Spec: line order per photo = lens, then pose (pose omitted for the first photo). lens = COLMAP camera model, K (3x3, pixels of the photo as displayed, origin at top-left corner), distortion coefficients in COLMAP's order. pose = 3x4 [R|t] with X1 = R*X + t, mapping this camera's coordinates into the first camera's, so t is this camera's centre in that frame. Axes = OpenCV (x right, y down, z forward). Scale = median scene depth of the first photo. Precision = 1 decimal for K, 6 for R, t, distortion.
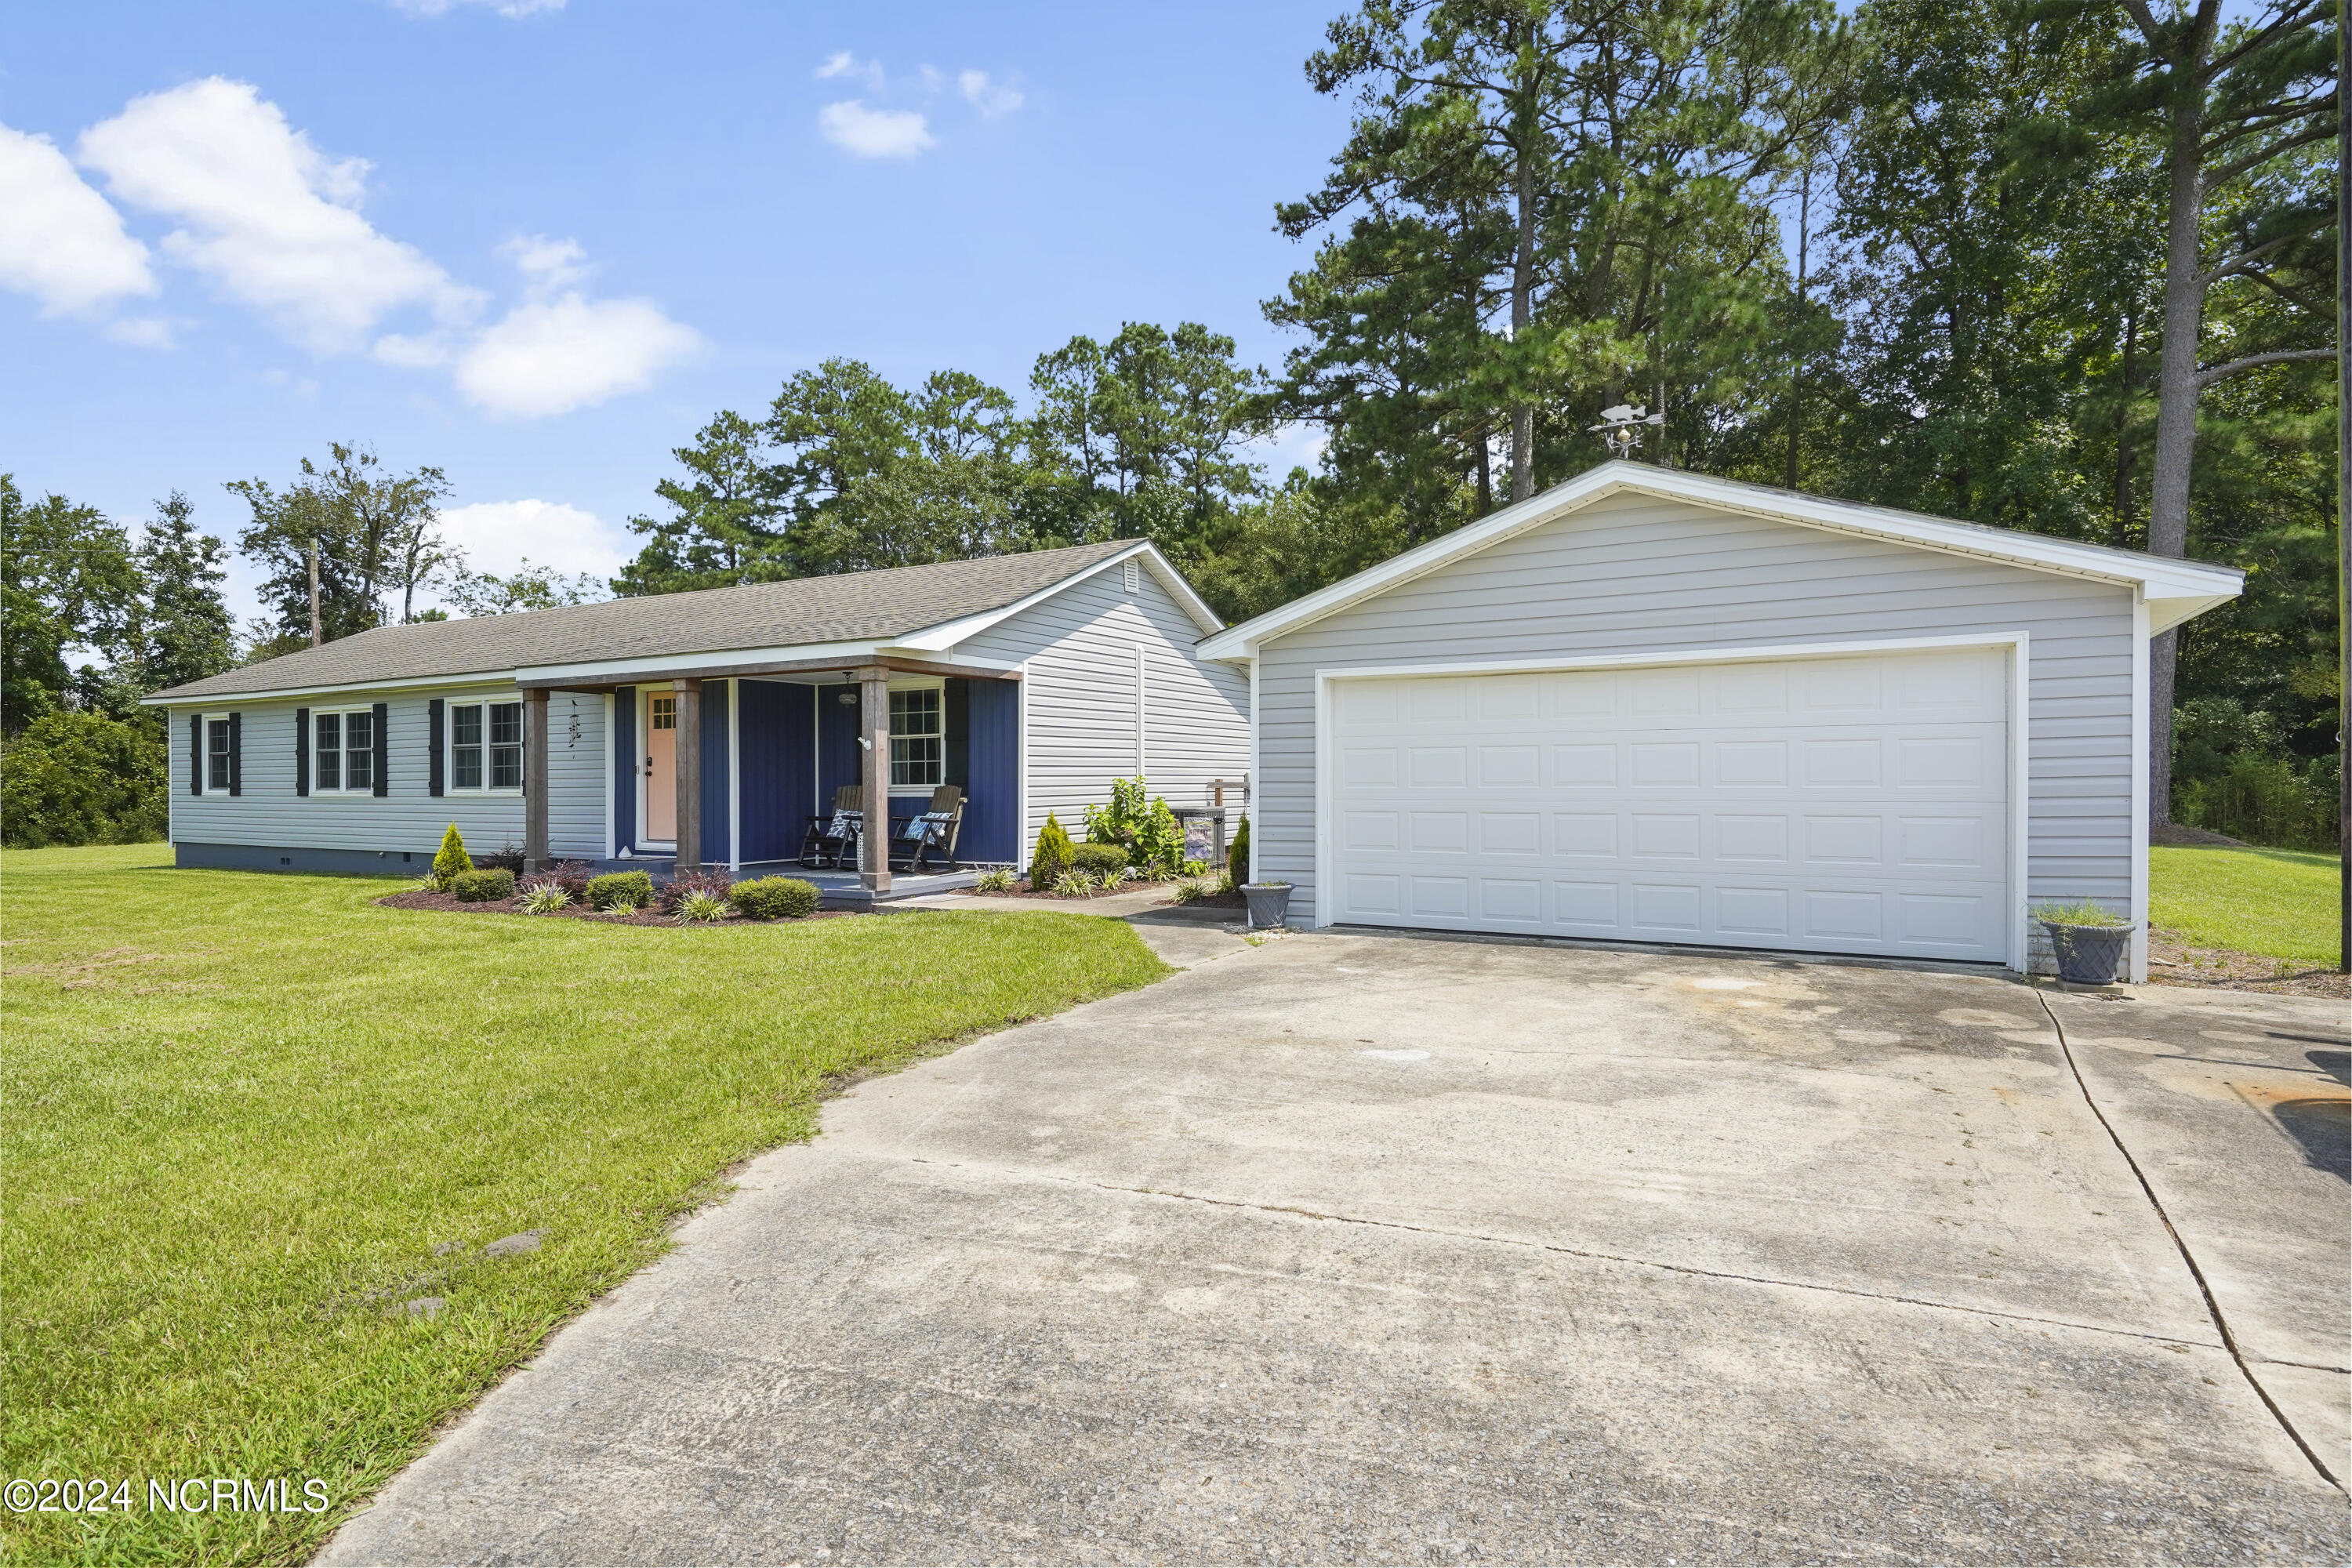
lens RADIAL K [[1237.6, 0, 1181.2], [0, 1237.6, 781.0], [0, 0, 1]] dist [0.001463, 0.000472]
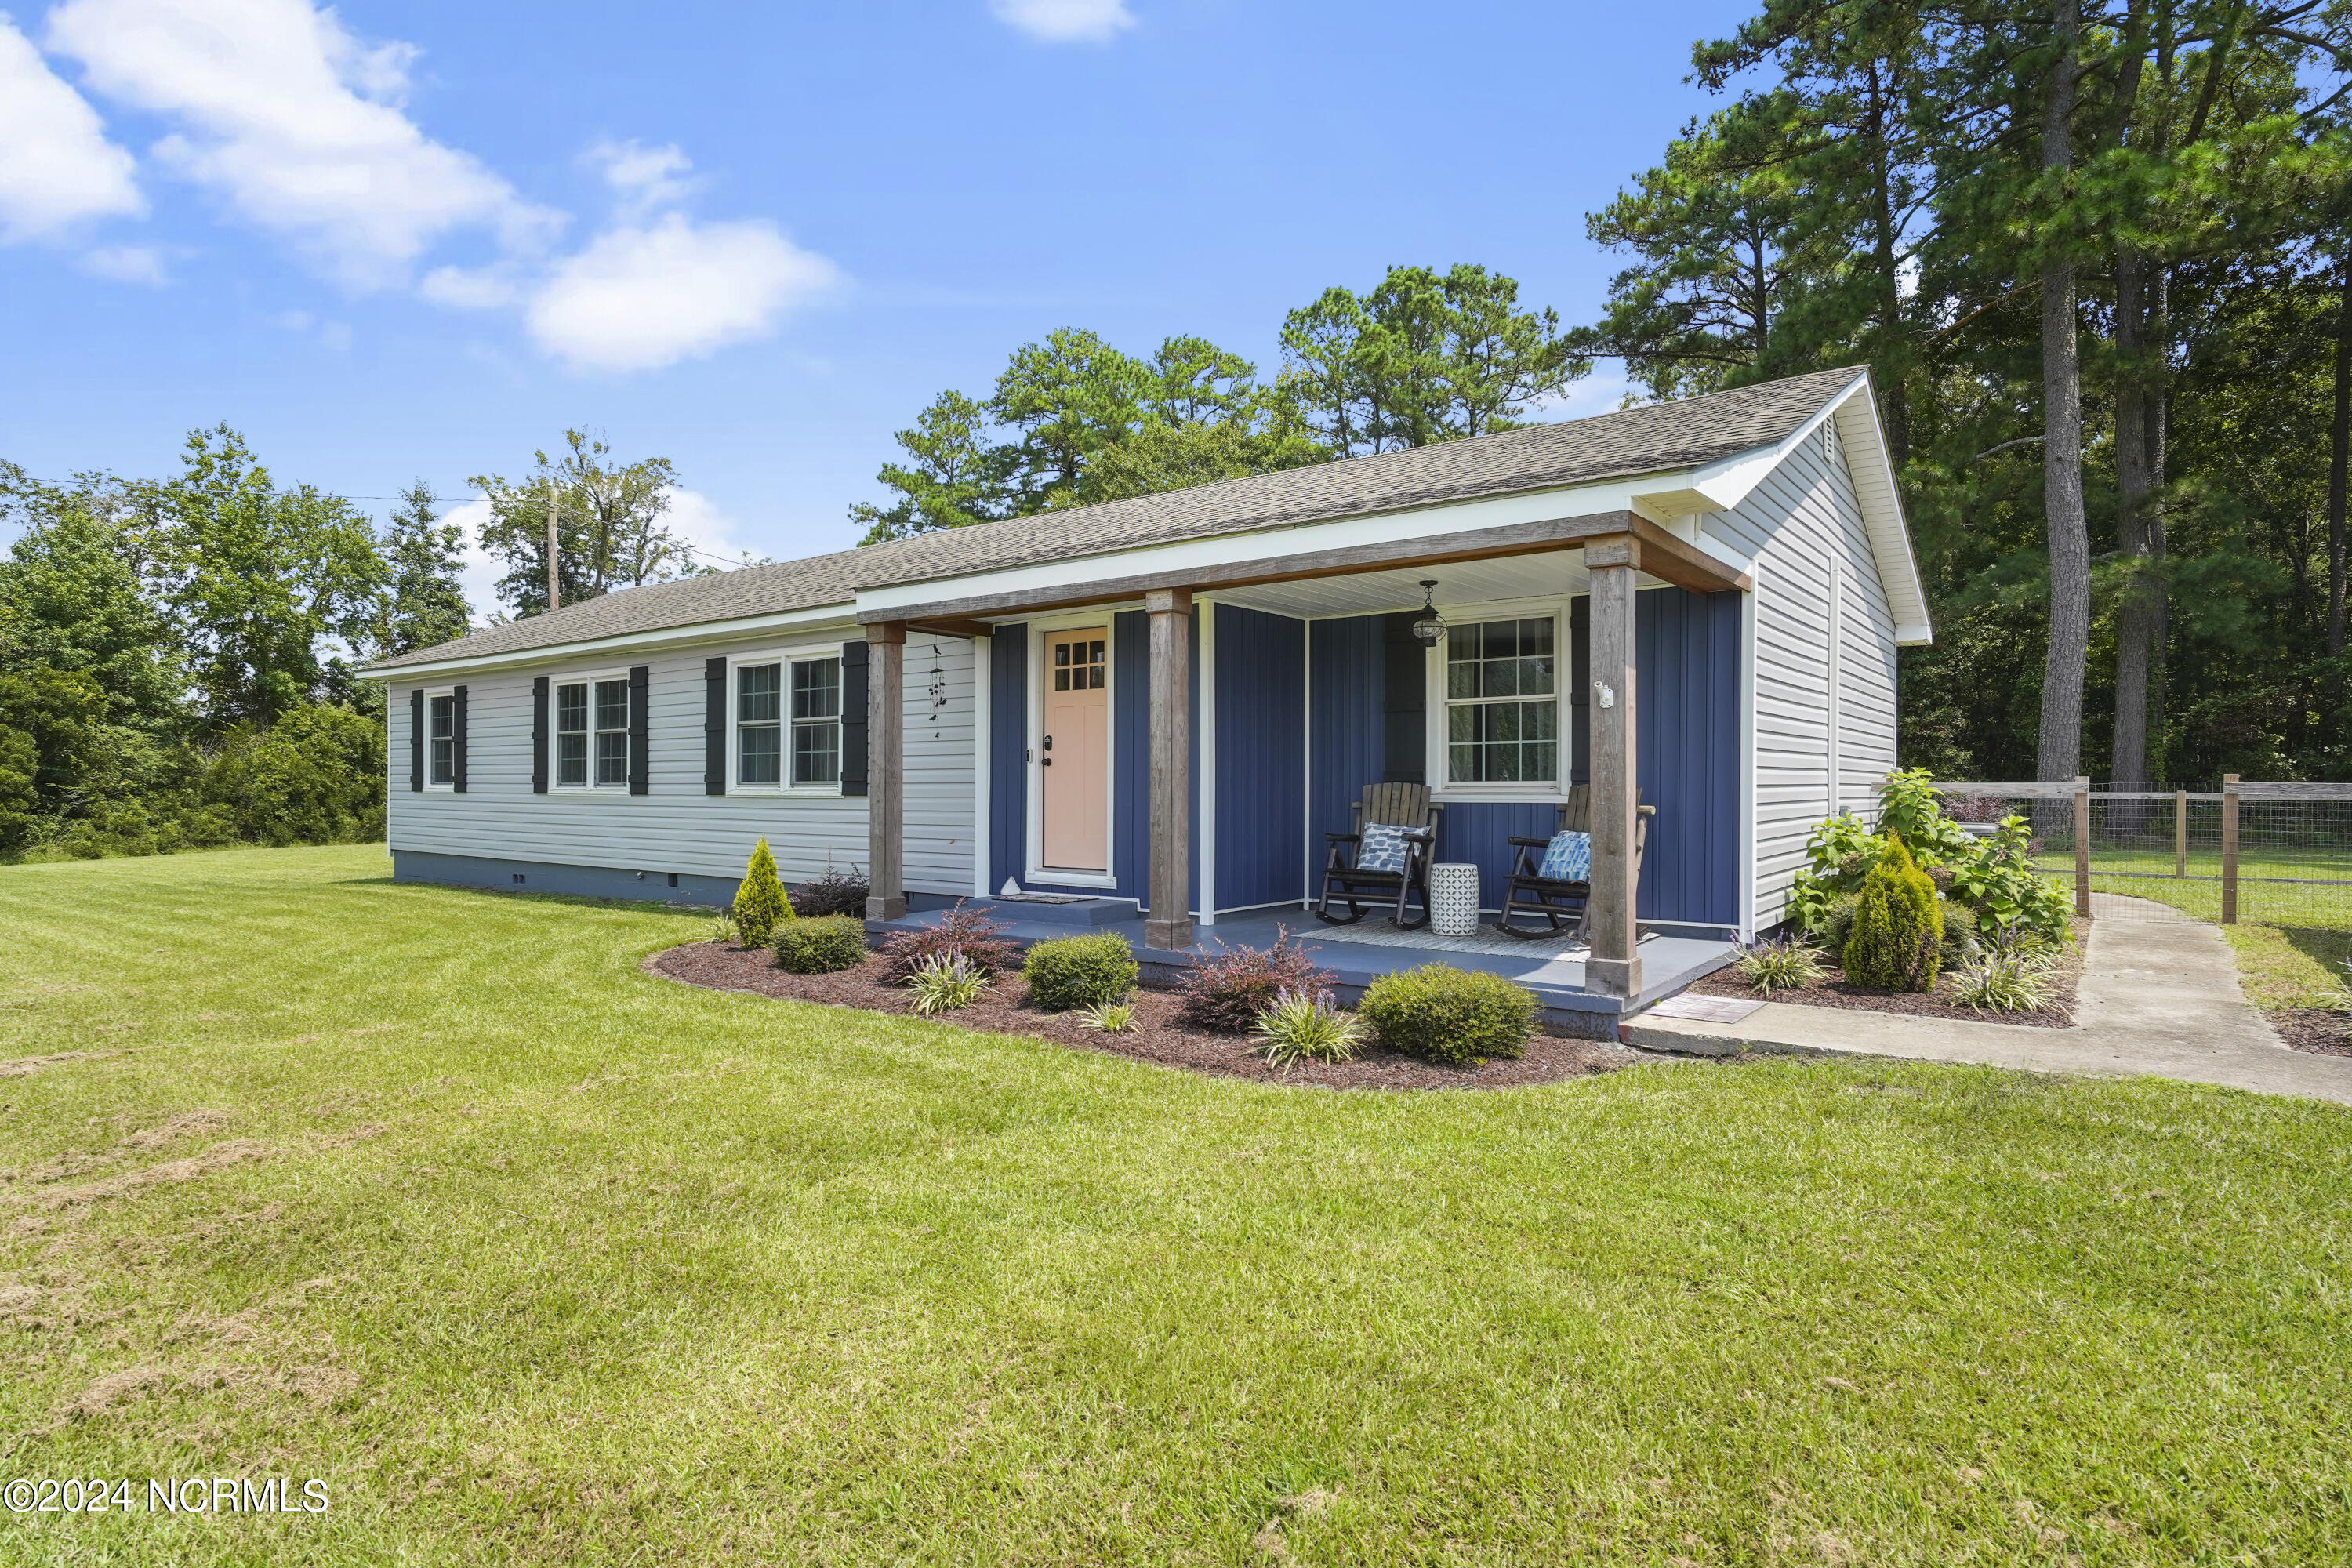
lens RADIAL K [[1235.2, 0, 1172.4], [0, 1235.2, 785.5], [0, 0, 1]] dist [-0.000633, 0.001046]
pose [[0.990119, 0.007072, -0.140053, -0.092568], [-0.007090, 0.999975, 0.000370, 0.001754], [0.140052, 0.000627, 0.990144, 0.128437]]
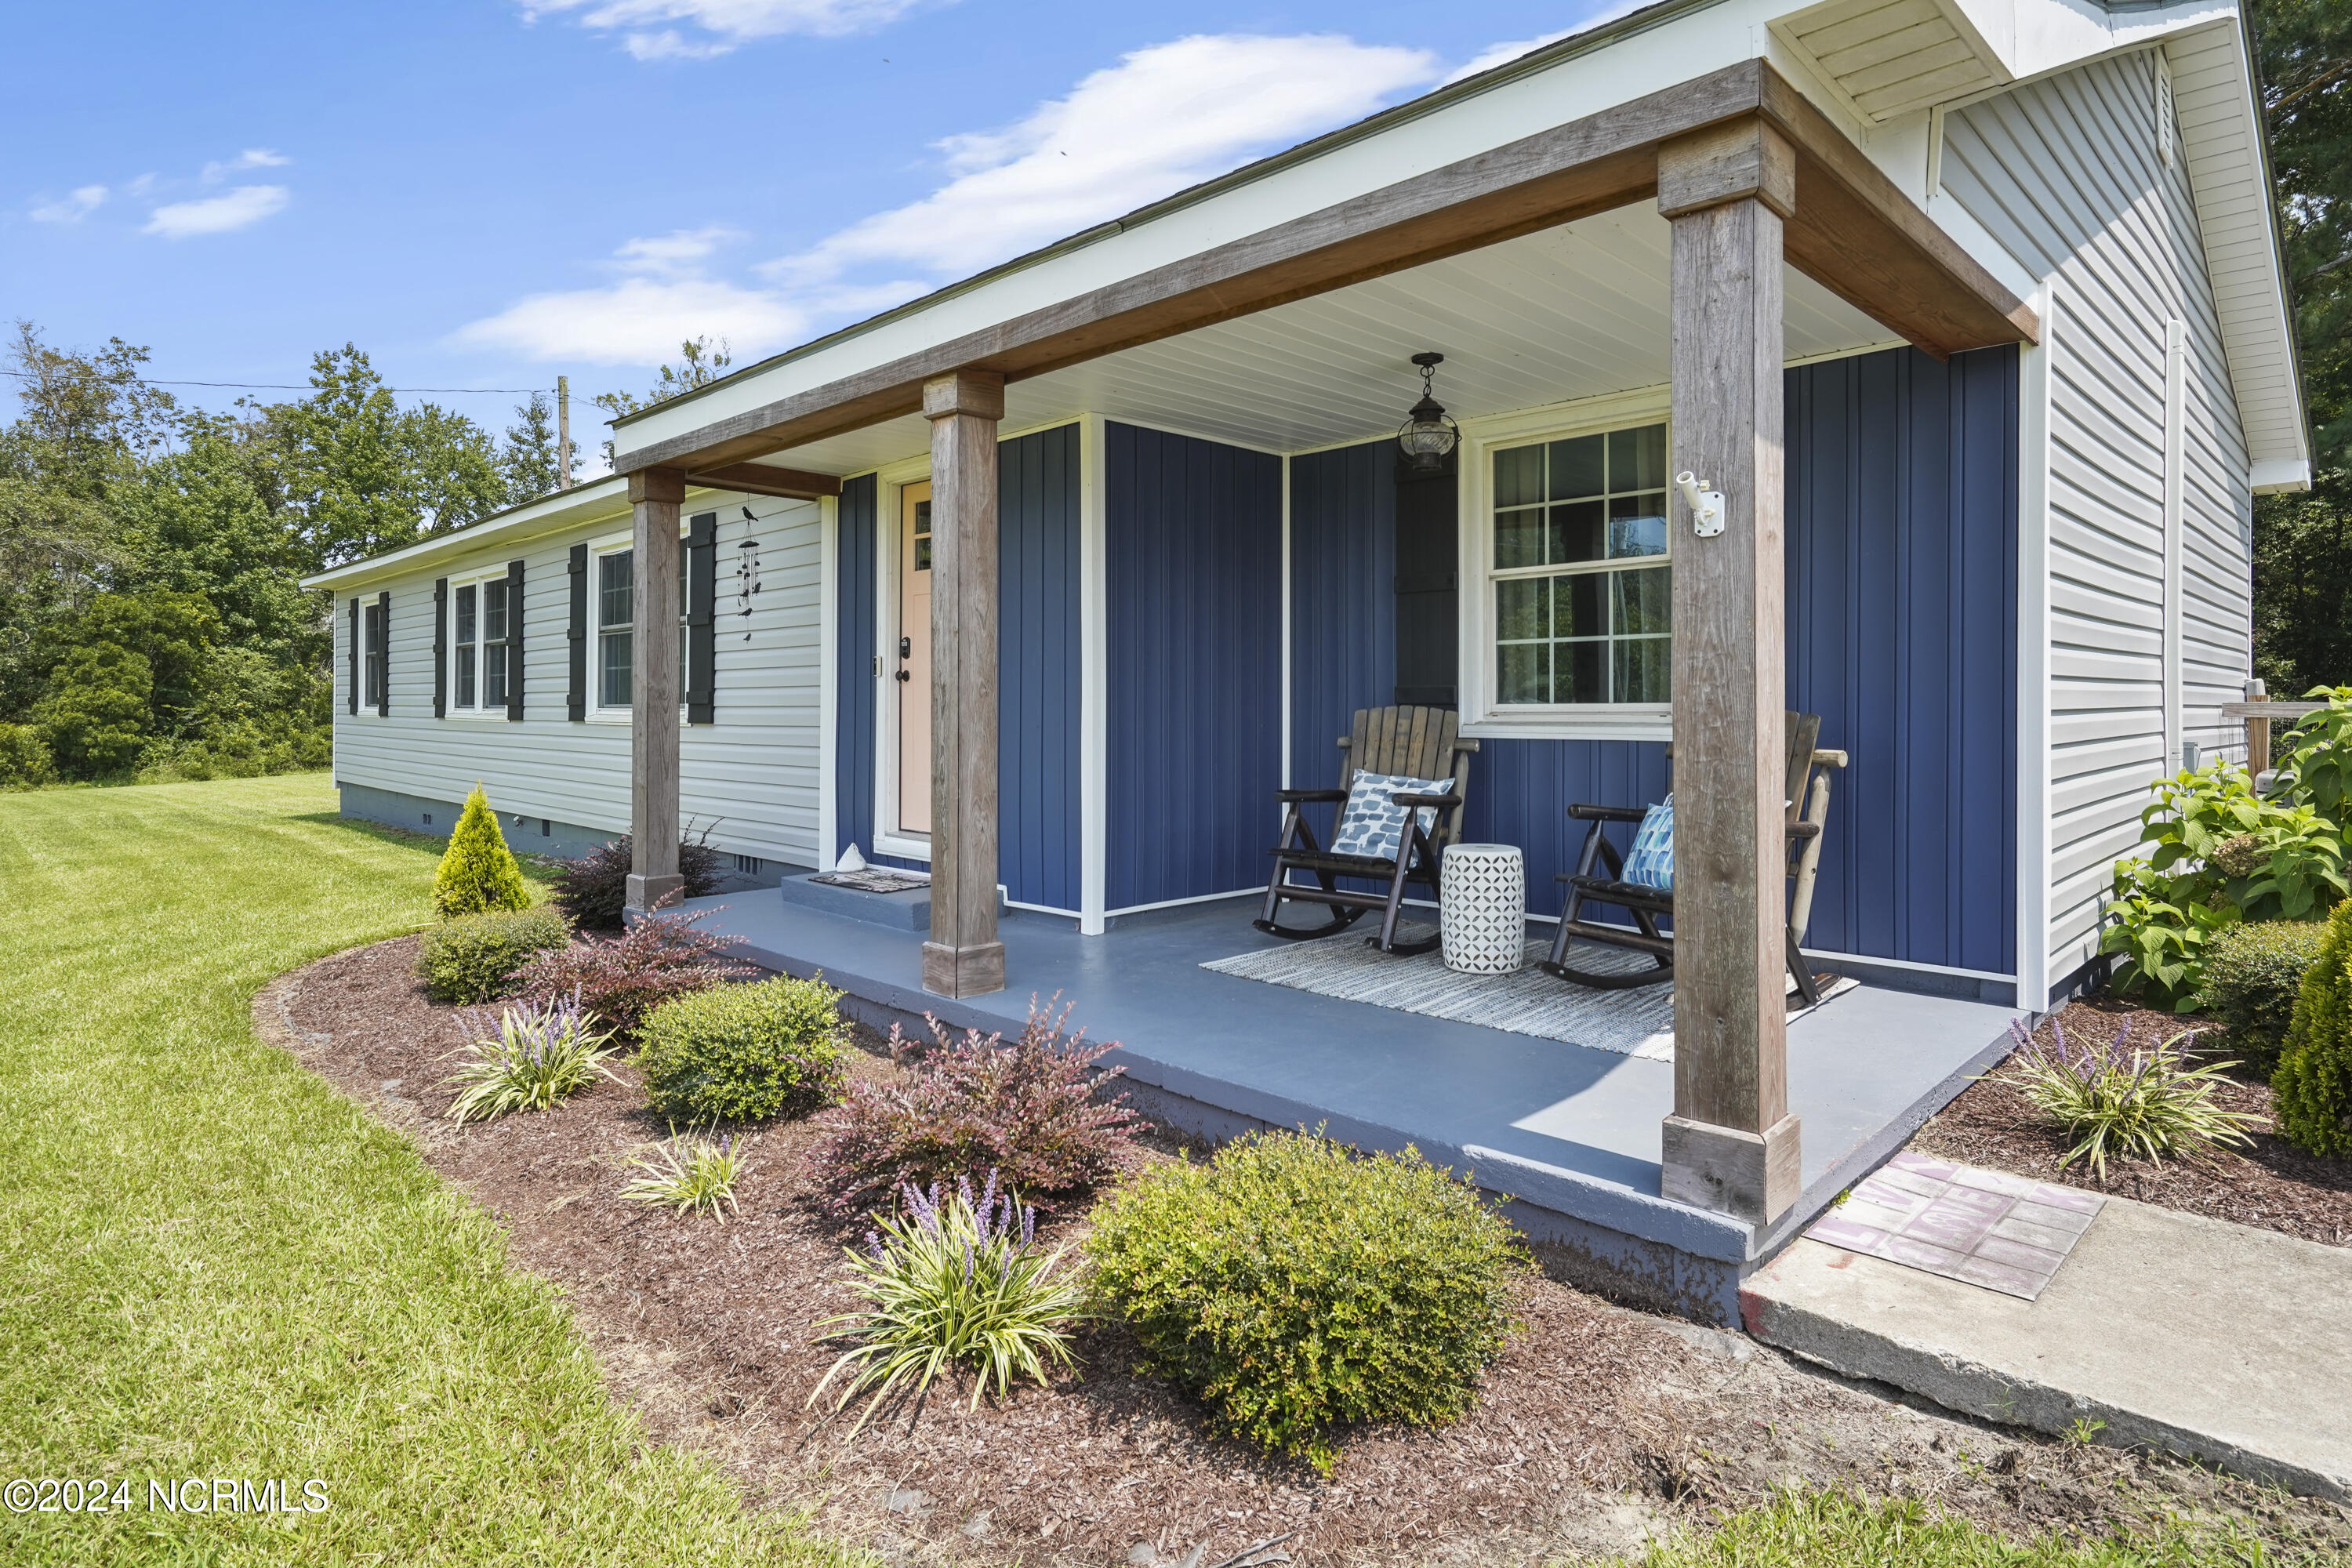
lens RADIAL K [[1261.6, 0, 1175.7], [0, 1261.6, 698.1], [0, 0, 1]] dist [0.000504, 0.000485]
pose [[0.963211, 0.004142, -0.268716, -0.073811], [-0.005250, 0.999980, -0.003402, 0.000914], [0.268696, 0.004688, 0.963214, 0.201034]]
